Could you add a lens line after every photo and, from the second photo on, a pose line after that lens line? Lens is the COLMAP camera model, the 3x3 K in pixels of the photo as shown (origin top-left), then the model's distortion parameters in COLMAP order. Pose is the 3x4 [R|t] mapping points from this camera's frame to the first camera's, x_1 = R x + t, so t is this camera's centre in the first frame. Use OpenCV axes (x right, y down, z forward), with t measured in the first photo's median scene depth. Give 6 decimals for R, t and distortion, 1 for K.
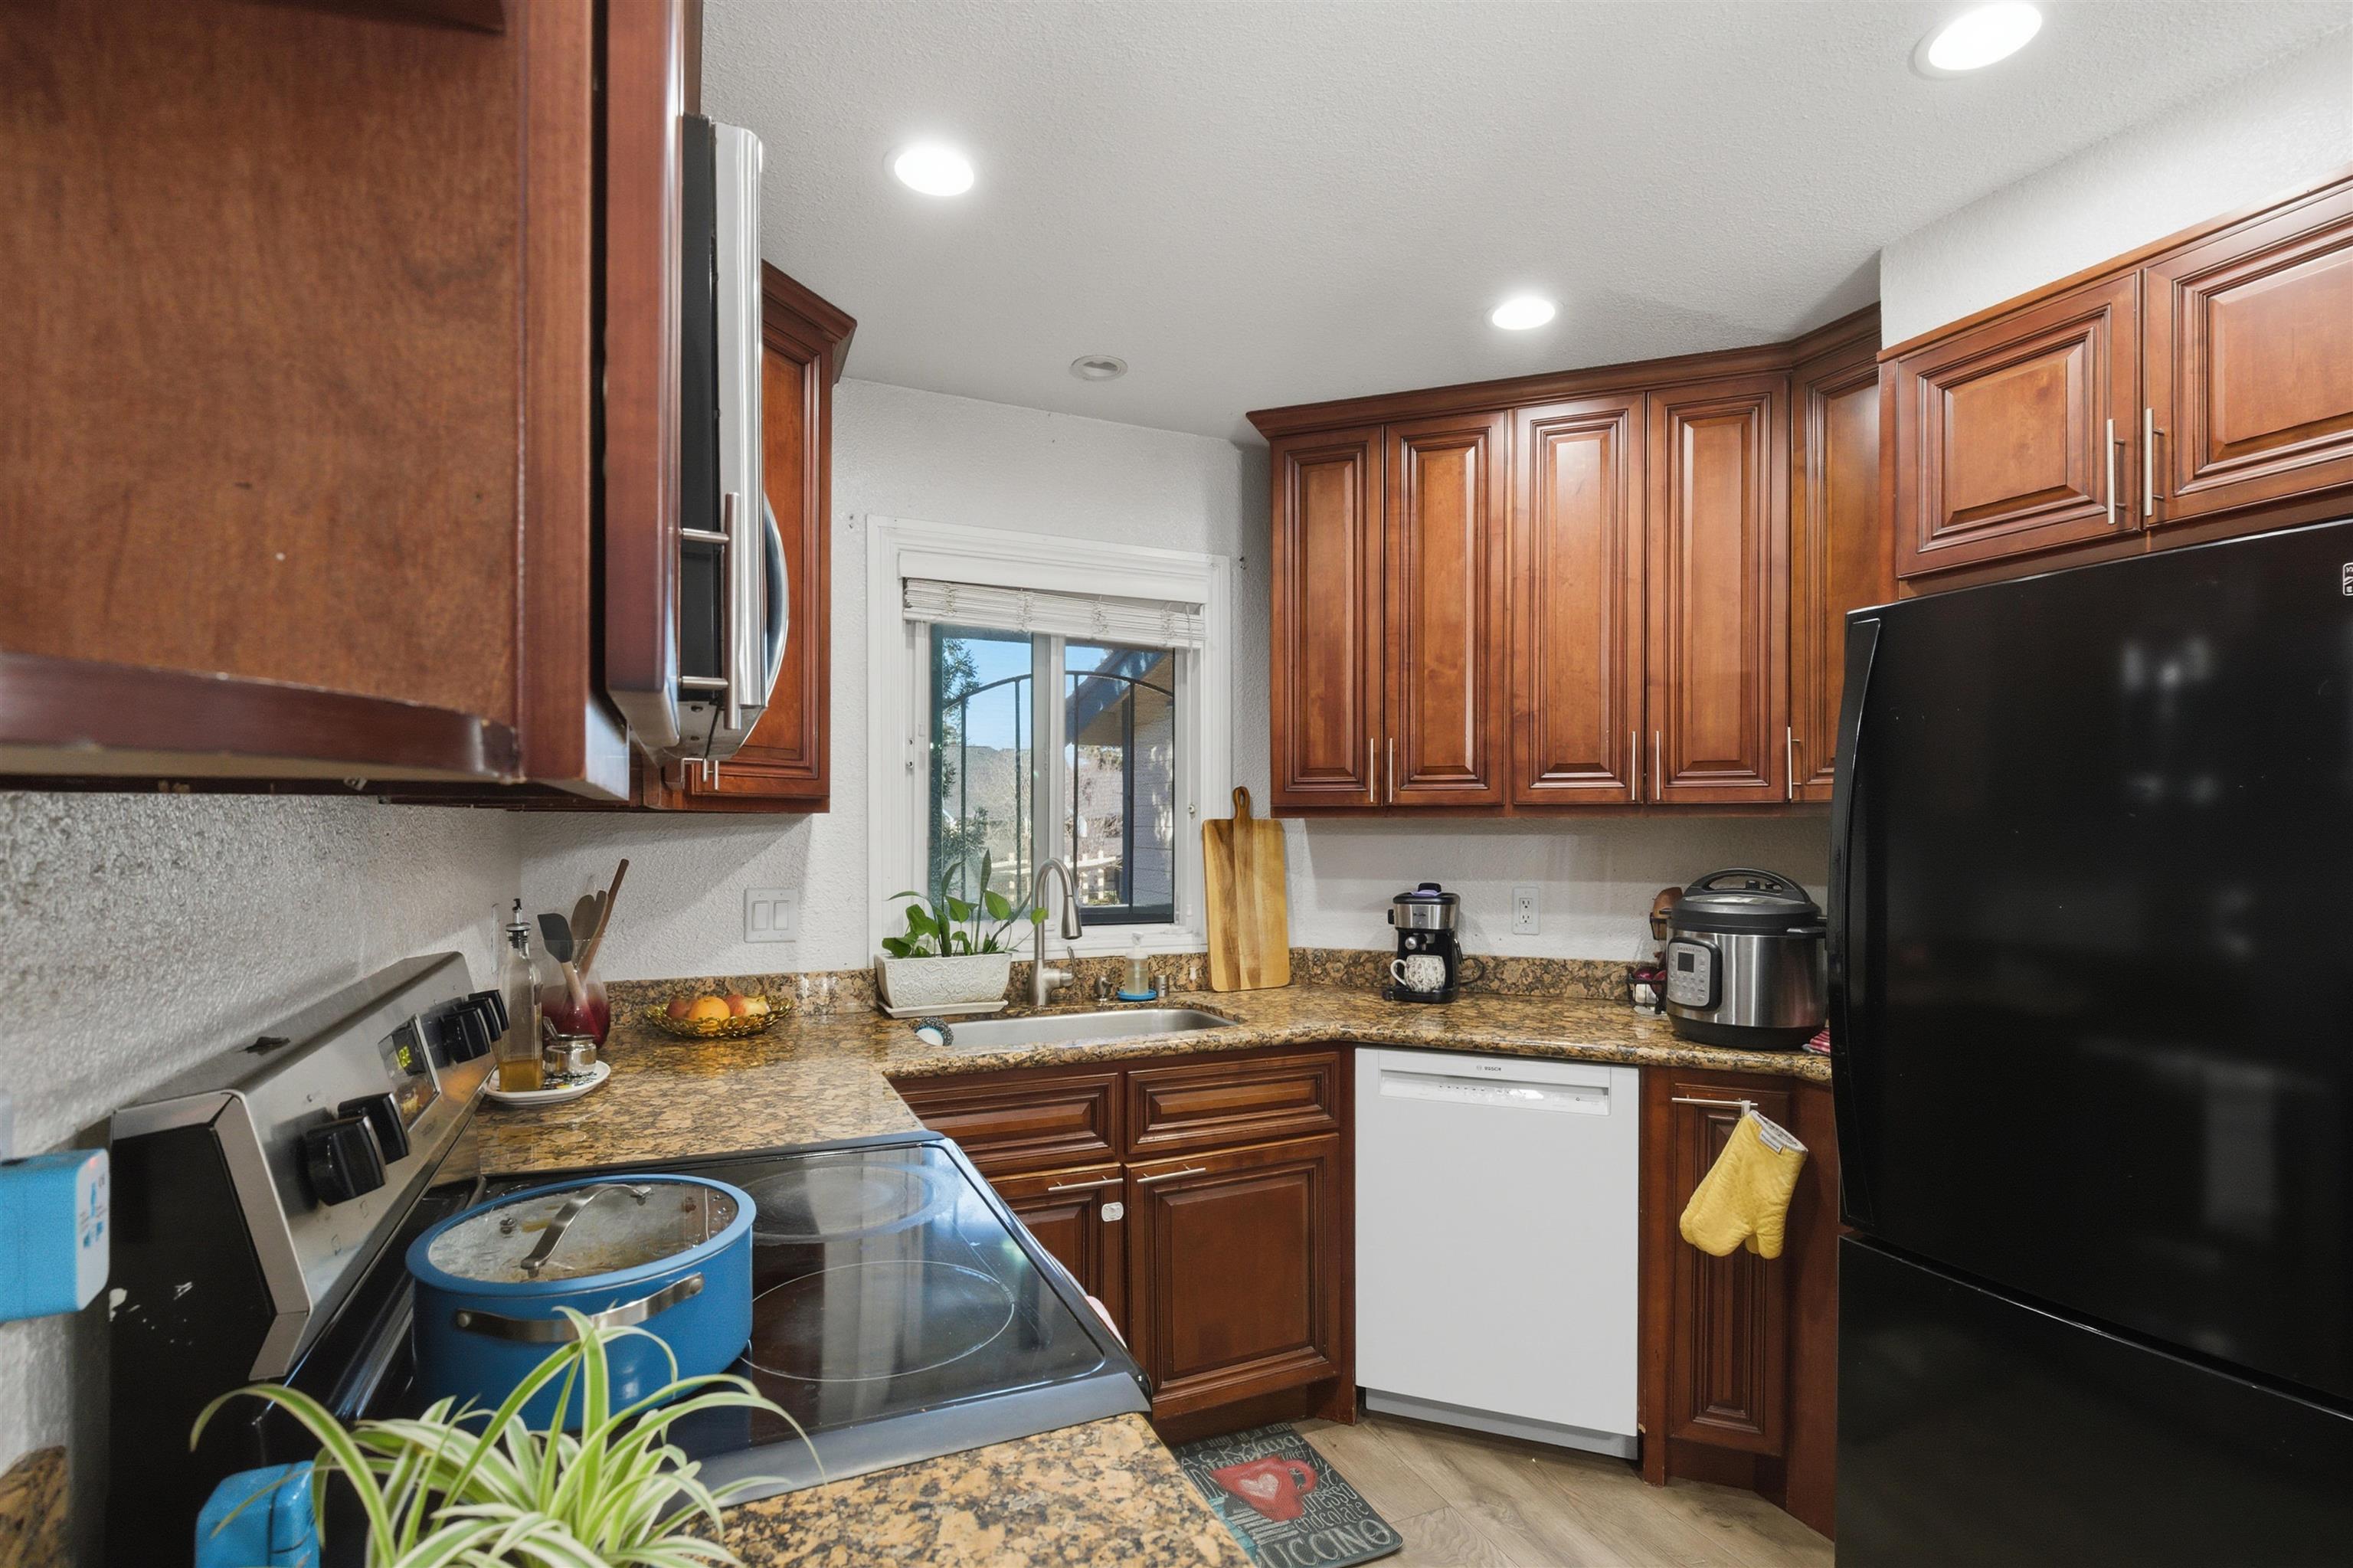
lens RADIAL K [[1111.8, 0, 1181.2], [0, 1111.8, 805.2], [0, 0, 1]] dist [0.000526, -0.001999]
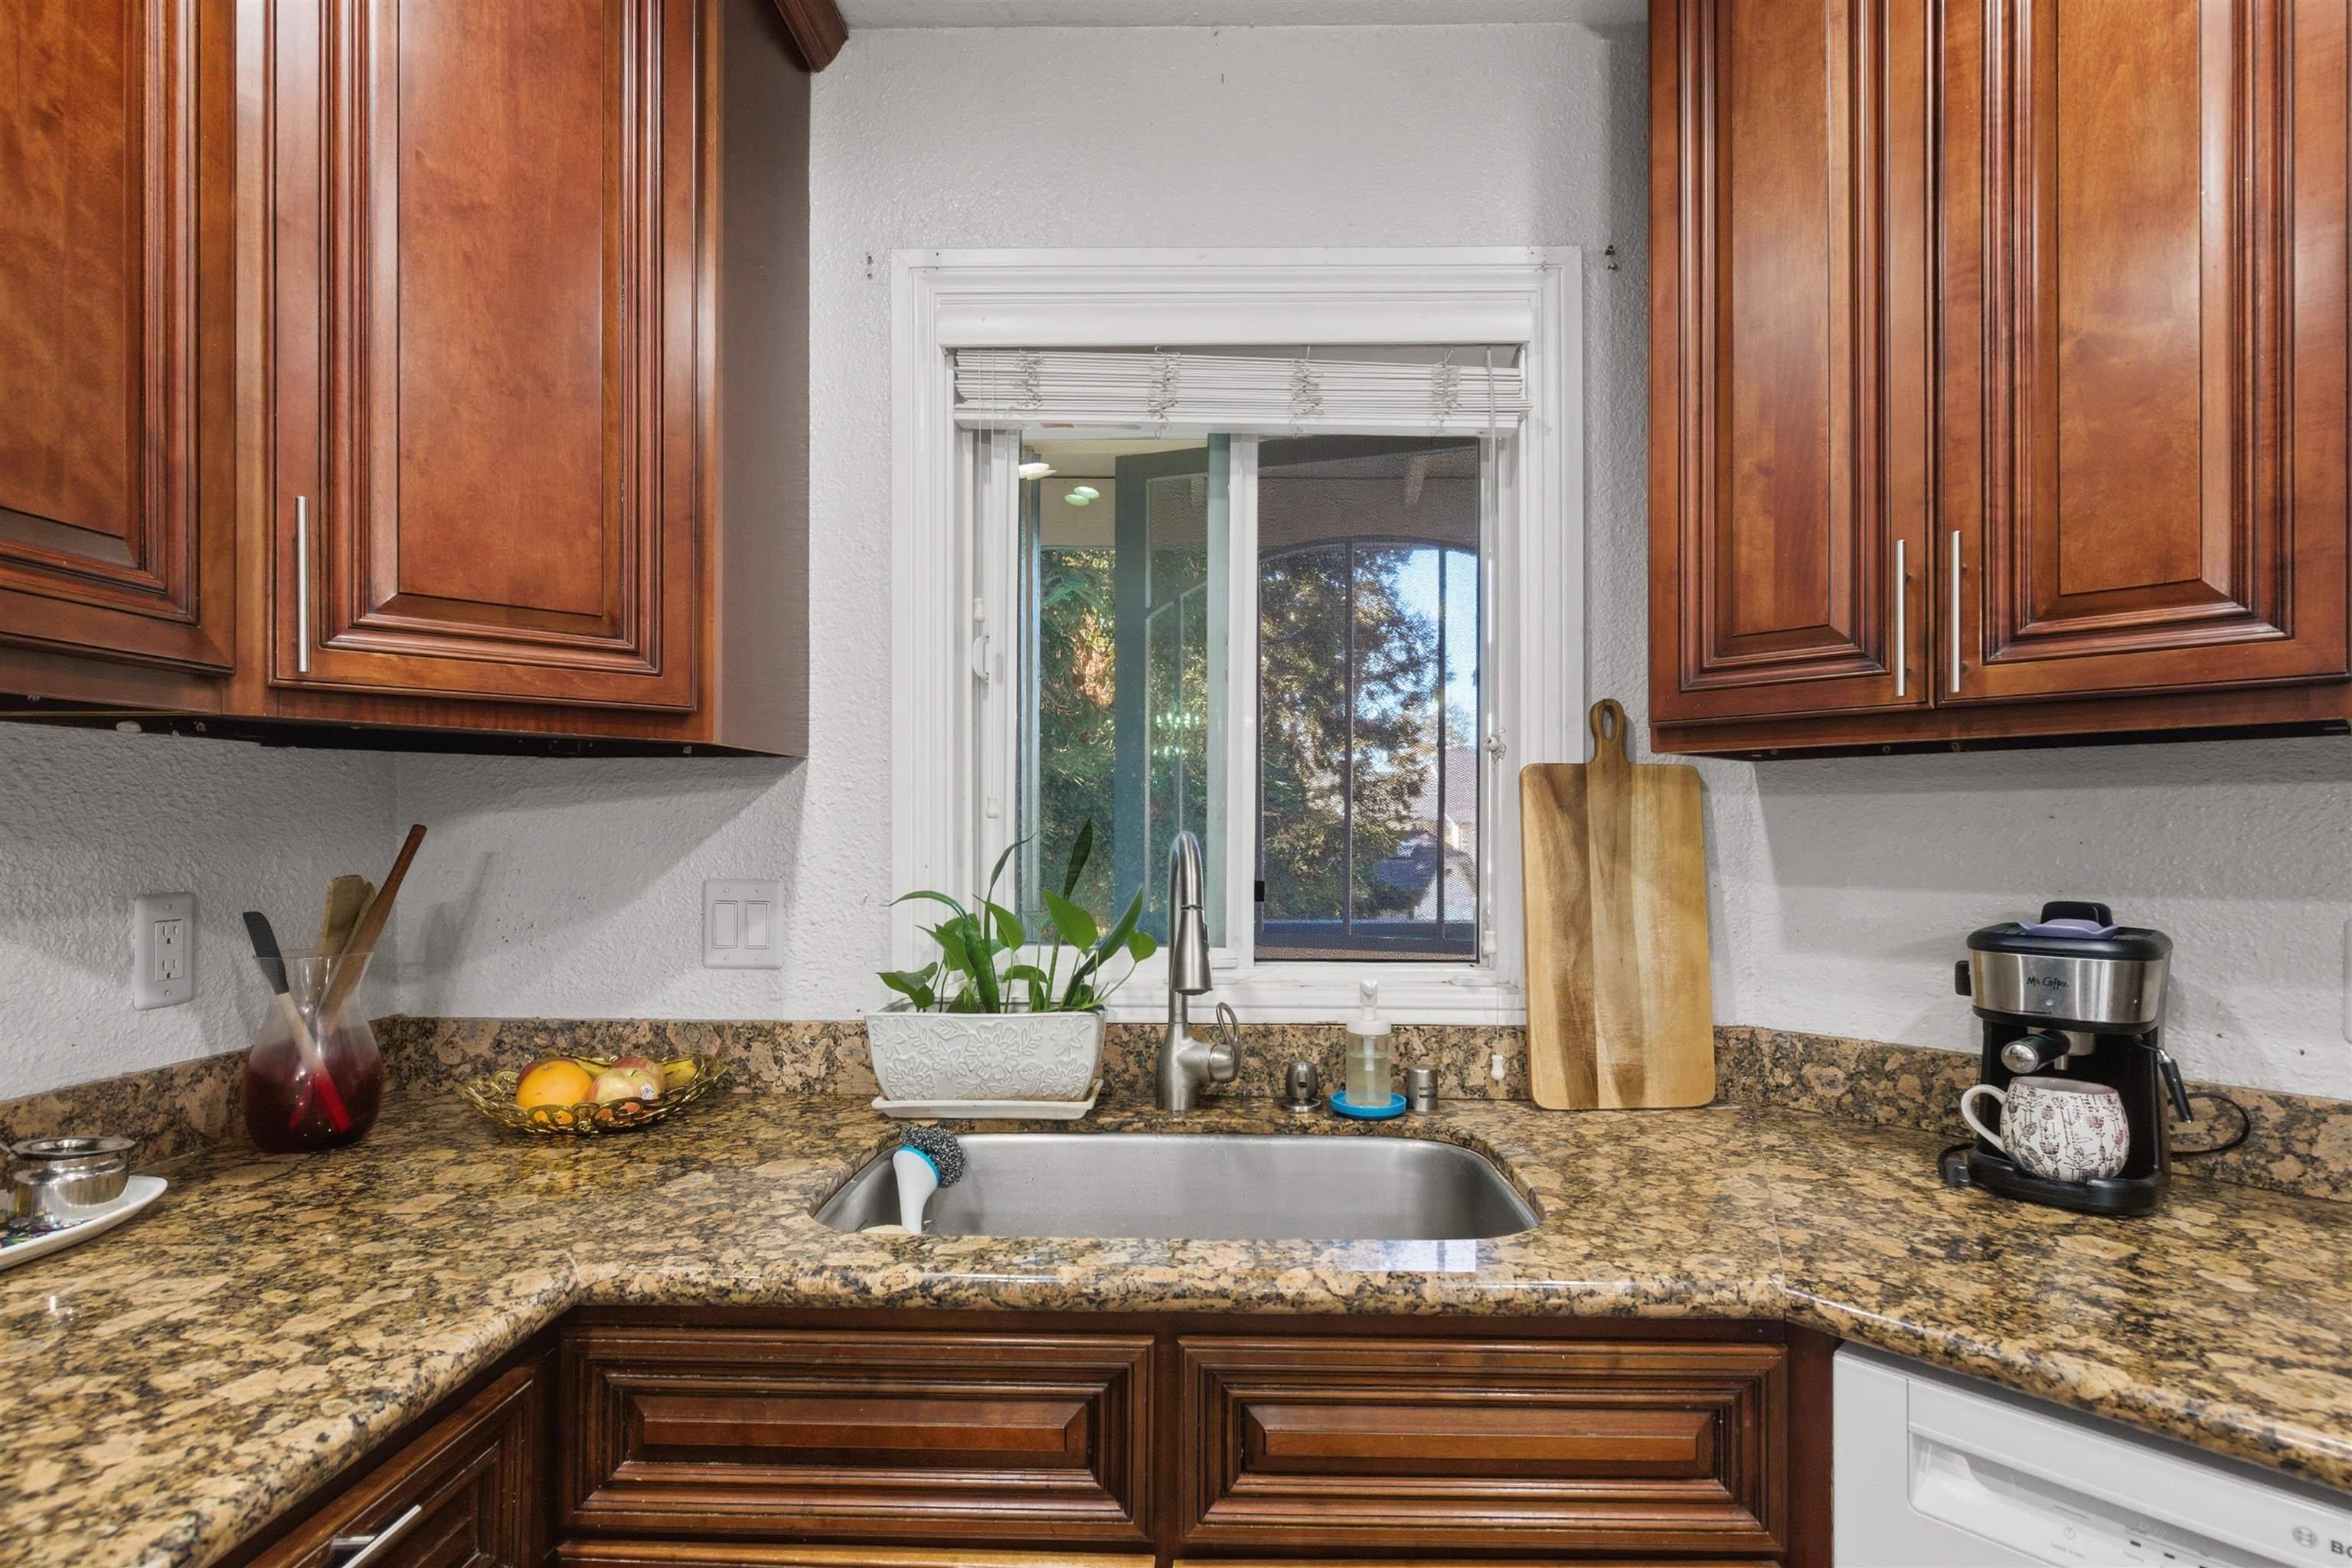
lens RADIAL K [[1111.3, 0, 1193.4], [0, 1111.3, 815.5], [0, 0, 1]] dist [0.000526, -0.001999]
pose [[0.905426, -0.004439, -0.424480, 0.106887], [0.007039, 0.999965, 0.004558, 0.035345], [0.424445, -0.007115, 0.905426, 0.510798]]
